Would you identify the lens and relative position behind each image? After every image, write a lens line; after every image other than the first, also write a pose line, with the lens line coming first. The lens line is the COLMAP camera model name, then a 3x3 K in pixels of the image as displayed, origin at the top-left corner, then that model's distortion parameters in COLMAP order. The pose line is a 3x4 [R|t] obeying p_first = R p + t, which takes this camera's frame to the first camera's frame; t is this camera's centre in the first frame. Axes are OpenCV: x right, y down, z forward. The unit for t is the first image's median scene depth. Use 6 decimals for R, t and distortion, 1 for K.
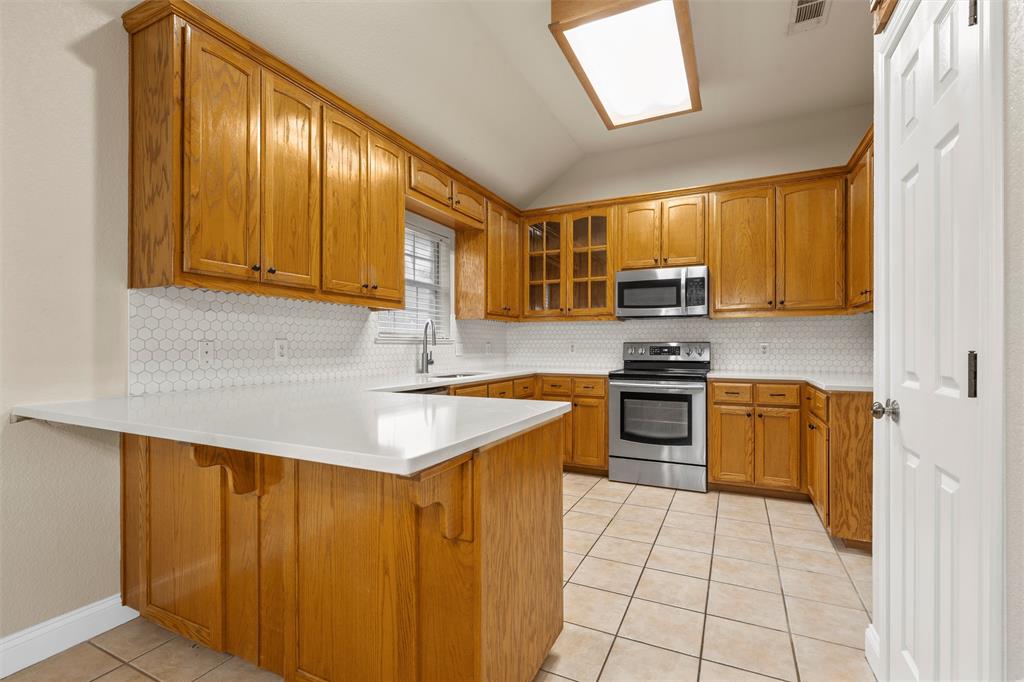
lens RADIAL K [[462.6, 0, 512.0], [0, 462.6, 341.0], [0, 0, 1]] dist [0.000146, 0.000044]
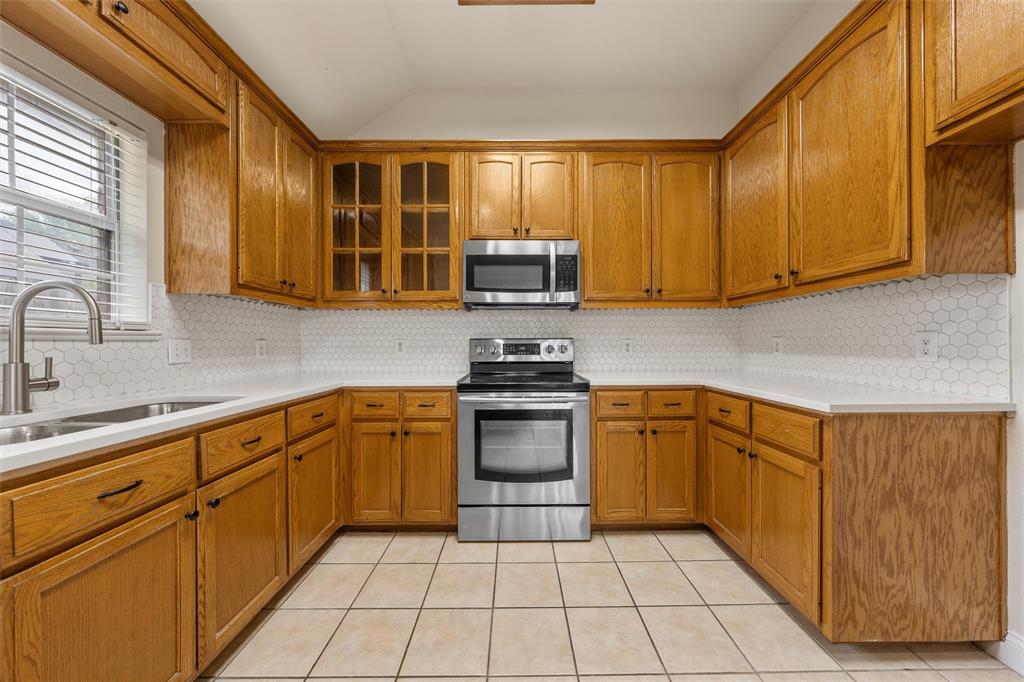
lens RADIAL K [[375.2, 0, 524.1], [0, 375.2, 343.4], [0, 0, 1]] dist [0.000294, 0.000088]
pose [[0.897881, -0.005282, 0.440207, 0.054357], [0.000651, 0.999943, 0.010671, 0.004632], [-0.440238, -0.009295, 0.897833, 0.456299]]
